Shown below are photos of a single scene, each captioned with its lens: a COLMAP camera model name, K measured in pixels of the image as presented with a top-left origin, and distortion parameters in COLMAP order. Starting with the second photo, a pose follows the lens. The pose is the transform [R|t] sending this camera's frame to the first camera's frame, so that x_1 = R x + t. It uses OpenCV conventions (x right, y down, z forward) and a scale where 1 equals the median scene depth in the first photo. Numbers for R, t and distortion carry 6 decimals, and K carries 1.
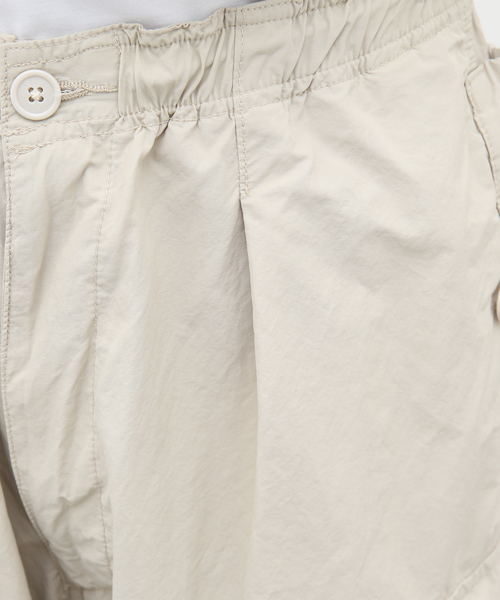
lens RADIAL K [[1424.0, 0, 250.0], [0, 1424.0, 300.0], [0, 0, 1]] dist [-0.047096, -0.352299]
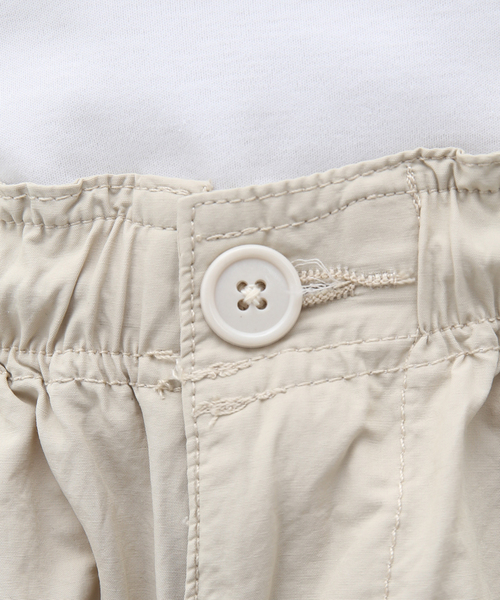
lens RADIAL K [[1424.0, 0, 250.0], [0, 1424.0, 300.0], [0, 0, 1]] dist [-0.047096, -0.352299]
pose [[0.998655, -0.039728, -0.033327, -0.133991], [0.026010, 0.939752, -0.340865, 0.027433], [0.044861, 0.339540, 0.939521, 0.527078]]
